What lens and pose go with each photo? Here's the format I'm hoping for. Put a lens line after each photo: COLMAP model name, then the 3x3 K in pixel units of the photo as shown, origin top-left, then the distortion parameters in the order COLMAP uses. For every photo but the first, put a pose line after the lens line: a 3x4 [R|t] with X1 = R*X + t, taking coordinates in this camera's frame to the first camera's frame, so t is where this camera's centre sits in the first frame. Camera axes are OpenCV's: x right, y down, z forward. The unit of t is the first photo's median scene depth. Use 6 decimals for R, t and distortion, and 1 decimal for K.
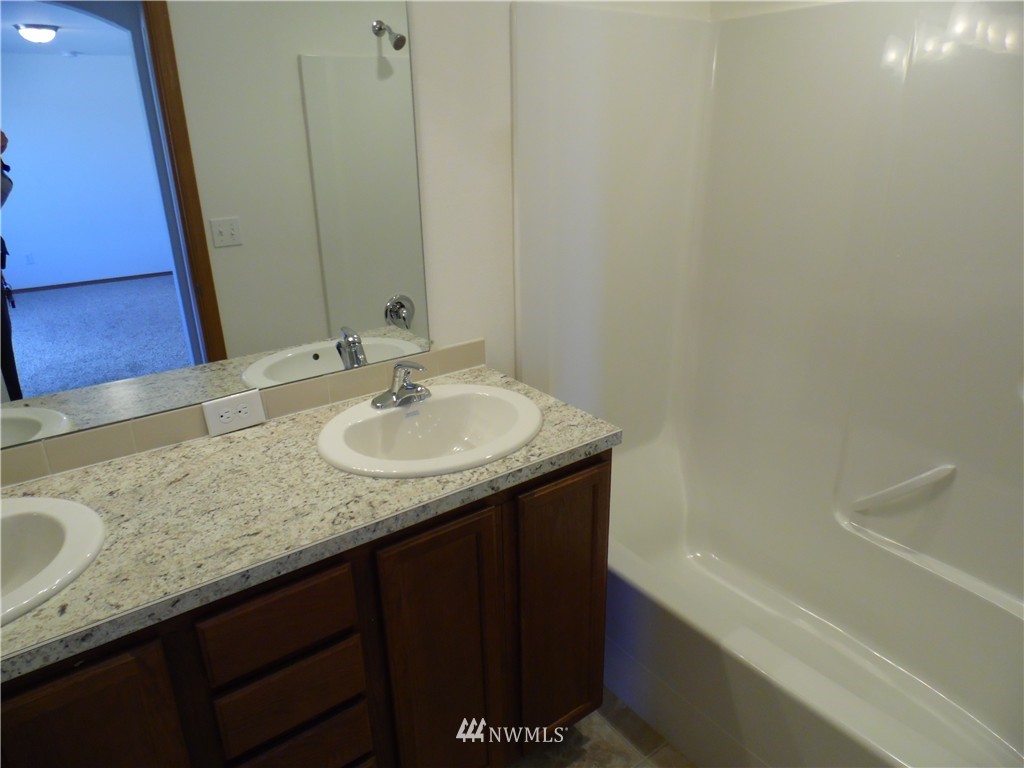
lens RADIAL K [[684.0, 0, 514.2], [0, 684.0, 384.4], [0, 0, 1]] dist [0.003322, 0.000371]
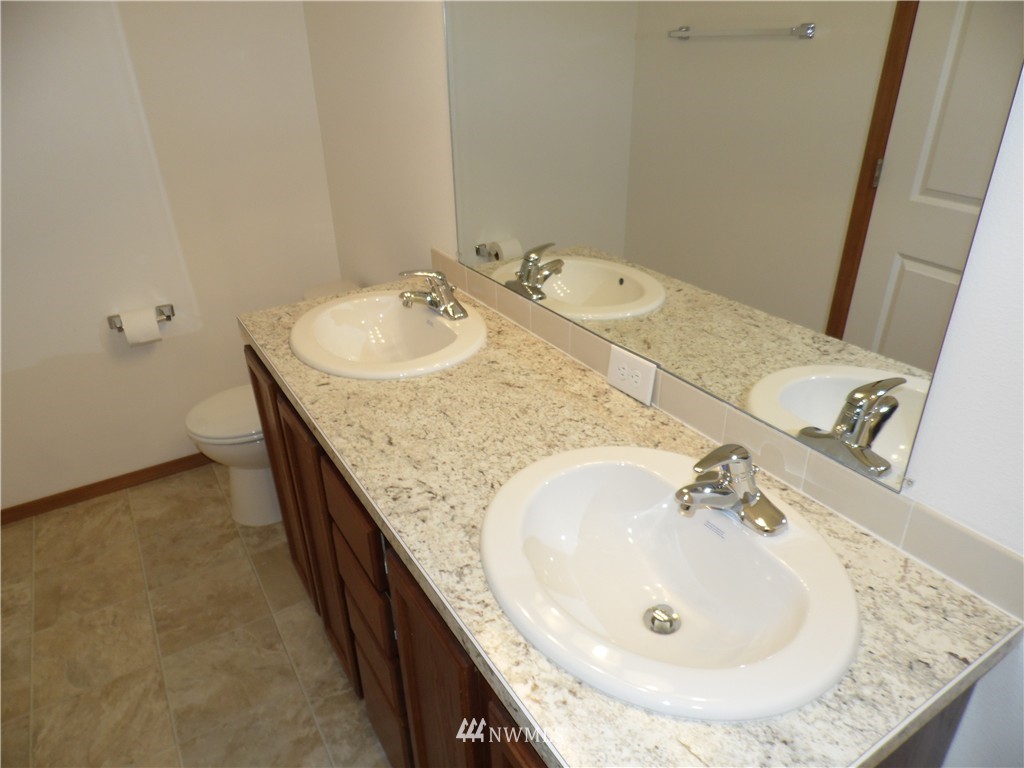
lens RADIAL K [[684.0, 0, 514.6], [0, 684.0, 382.7], [0, 0, 1]] dist [0.003322, 0.000371]
pose [[-0.081962, 0.473115, -0.877180, 0.387820], [-0.333138, 0.816510, 0.471520, -0.337275], [0.939309, 0.330868, 0.090690, 0.900614]]
